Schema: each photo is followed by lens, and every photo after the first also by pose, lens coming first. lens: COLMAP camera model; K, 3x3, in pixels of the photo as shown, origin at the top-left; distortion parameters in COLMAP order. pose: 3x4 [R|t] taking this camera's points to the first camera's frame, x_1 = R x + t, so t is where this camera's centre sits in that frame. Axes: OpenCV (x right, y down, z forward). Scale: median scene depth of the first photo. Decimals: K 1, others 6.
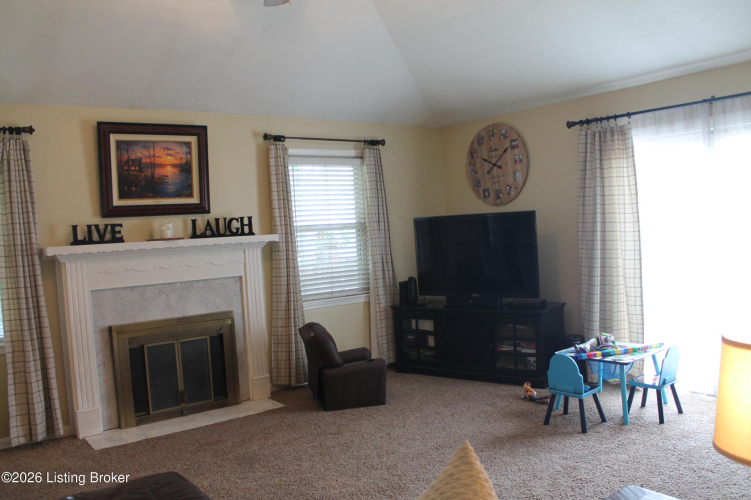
lens RADIAL K [[645.5, 0, 395.4], [0, 645.5, 251.2], [0, 0, 1]] dist [-0.067175, 0.019457]
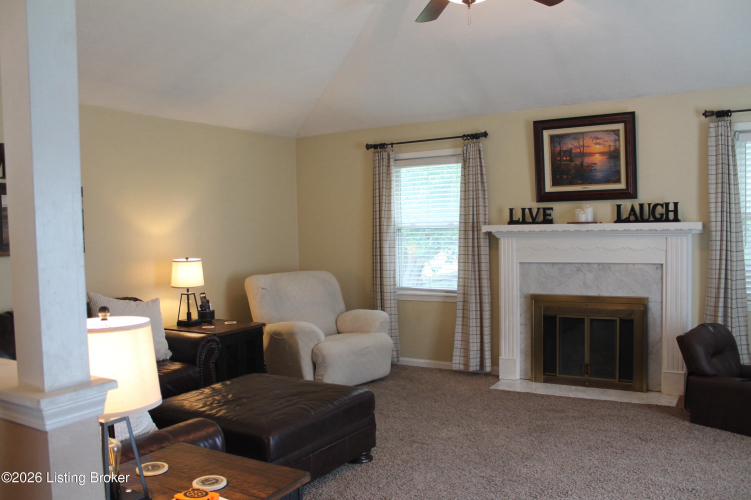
lens RADIAL K [[645.5, 0, 395.4], [0, 645.5, 251.2], [0, 0, 1]] dist [-0.067175, 0.019457]
pose [[0.407251, 0.077308, -0.910038, 0.503154], [-0.042990, 0.996929, 0.065451, -0.027436], [0.912304, 0.012467, 0.409324, 0.259343]]
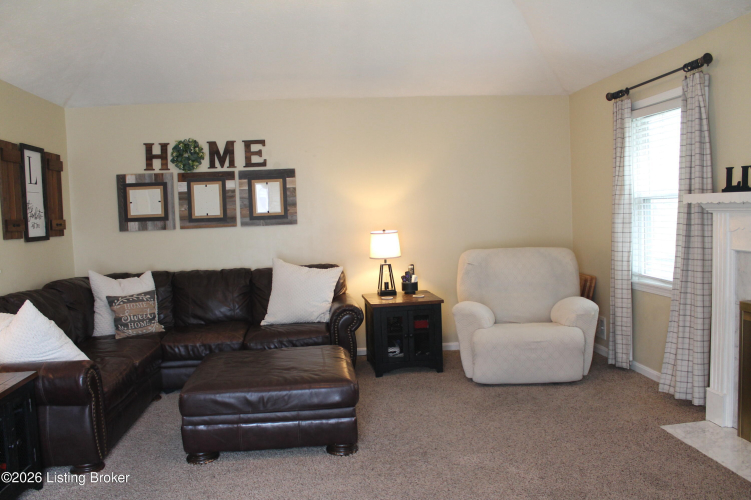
lens RADIAL K [[645.5, 0, 395.4], [0, 645.5, 251.2], [0, 0, 1]] dist [-0.067175, 0.019457]
pose [[-0.459465, 0.125127, -0.879338, 0.380789], [0.014184, 0.990934, 0.133595, -0.044958], [0.888083, 0.048910, -0.457075, 0.913838]]
